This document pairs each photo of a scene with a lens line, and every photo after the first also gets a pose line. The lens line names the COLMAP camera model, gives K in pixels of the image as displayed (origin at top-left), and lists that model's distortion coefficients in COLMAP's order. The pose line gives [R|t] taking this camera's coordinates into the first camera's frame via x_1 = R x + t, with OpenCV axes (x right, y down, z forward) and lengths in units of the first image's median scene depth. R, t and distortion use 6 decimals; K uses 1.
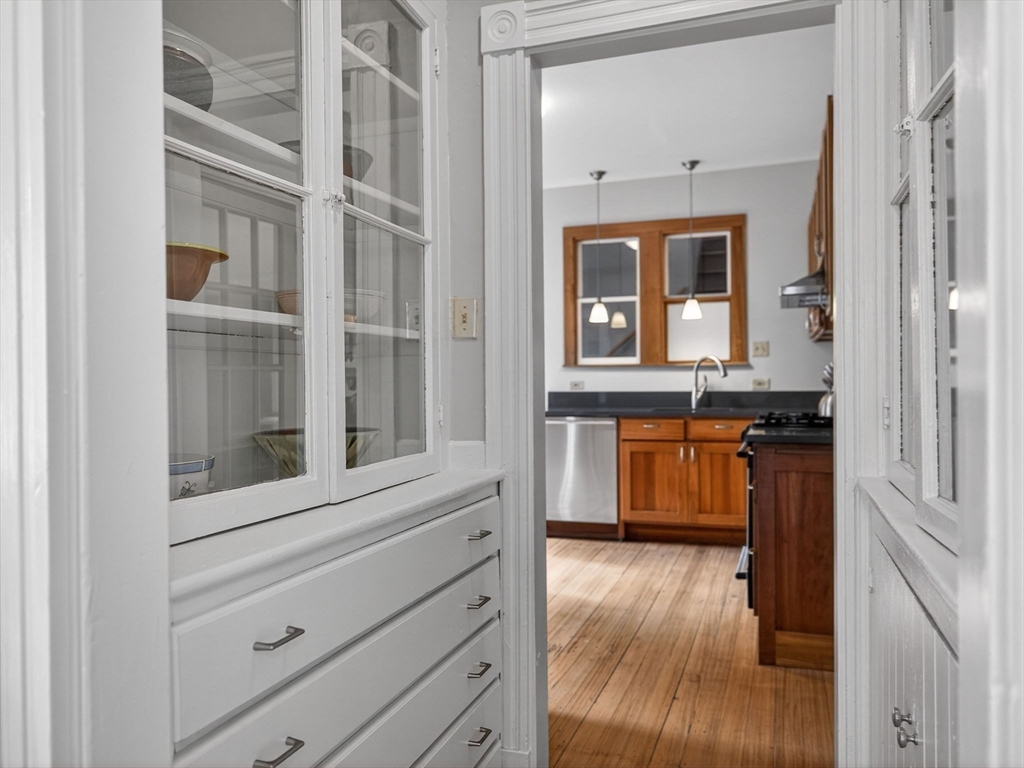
lens RADIAL K [[803.6, 0, 510.0], [0, 803.6, 382.8], [0, 0, 1]] dist [-0.044682, 0.003289]
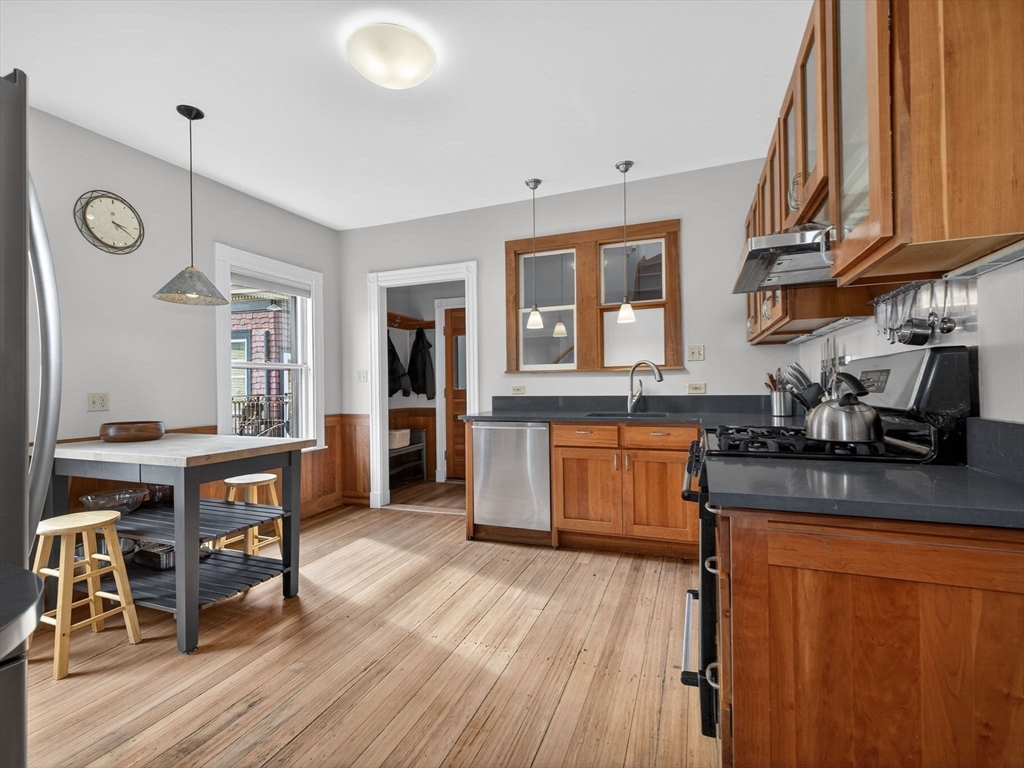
lens RADIAL K [[486.8, 0, 511.4], [0, 486.8, 382.5], [0, 0, 1]] dist [0.002212, -0.000523]
pose [[0.999514, -0.003774, -0.030938, 0.104556], [0.003450, 0.999939, -0.010519, -0.000415], [0.030976, 0.010407, 0.999466, 0.398330]]
